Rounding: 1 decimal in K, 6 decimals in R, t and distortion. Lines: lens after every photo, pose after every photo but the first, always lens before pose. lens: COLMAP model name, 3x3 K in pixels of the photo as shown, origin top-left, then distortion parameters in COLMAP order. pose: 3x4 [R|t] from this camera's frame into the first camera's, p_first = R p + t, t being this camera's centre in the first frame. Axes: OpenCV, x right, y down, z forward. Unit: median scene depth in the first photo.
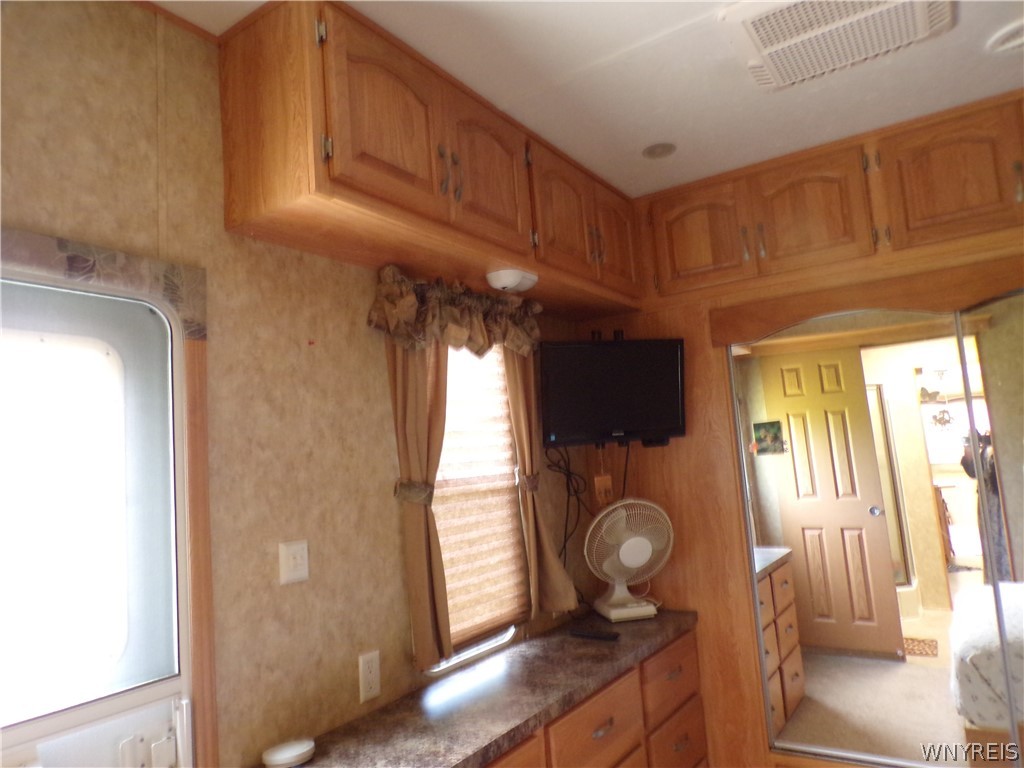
lens RADIAL K [[710.5, 0, 512.0], [0, 710.5, 384.0], [0, 0, 1]] dist [-0.004378, 0.000141]
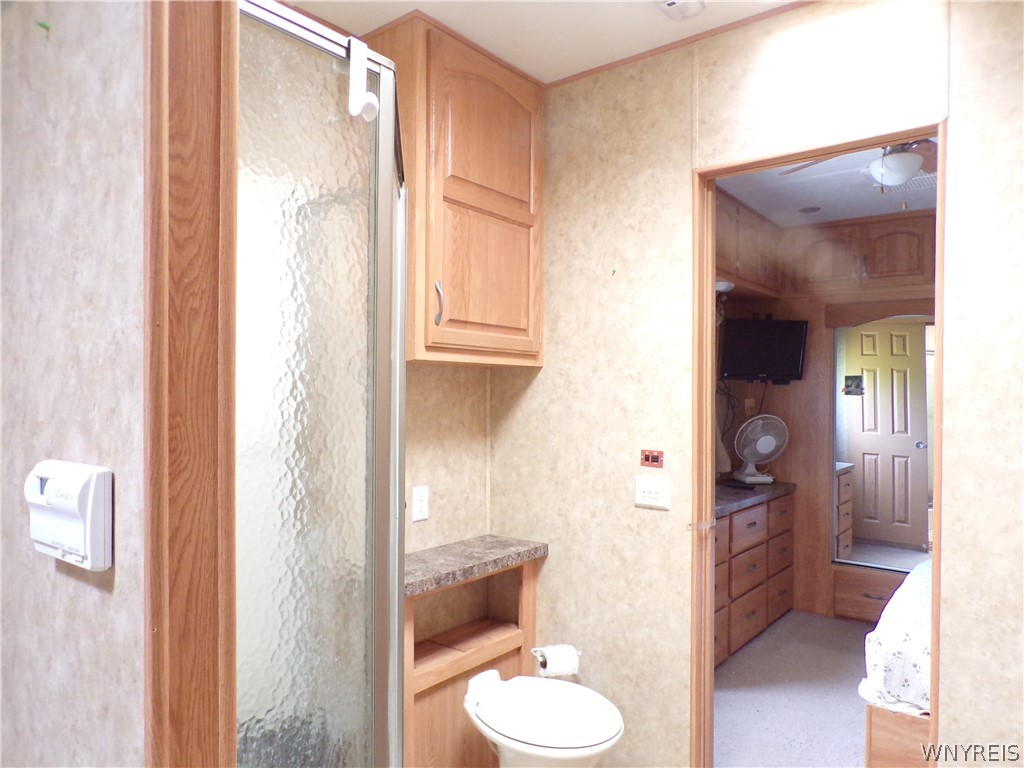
lens RADIAL K [[692.4, 0, 512.0], [0, 692.4, 384.0], [0, 0, 1]] dist [-0.001773, 0.001151]
pose [[0.992903, 0.084075, -0.084114, -0.290637], [-0.074571, 0.991088, 0.110381, -0.045646], [0.092644, -0.103326, 0.990324, -0.664420]]
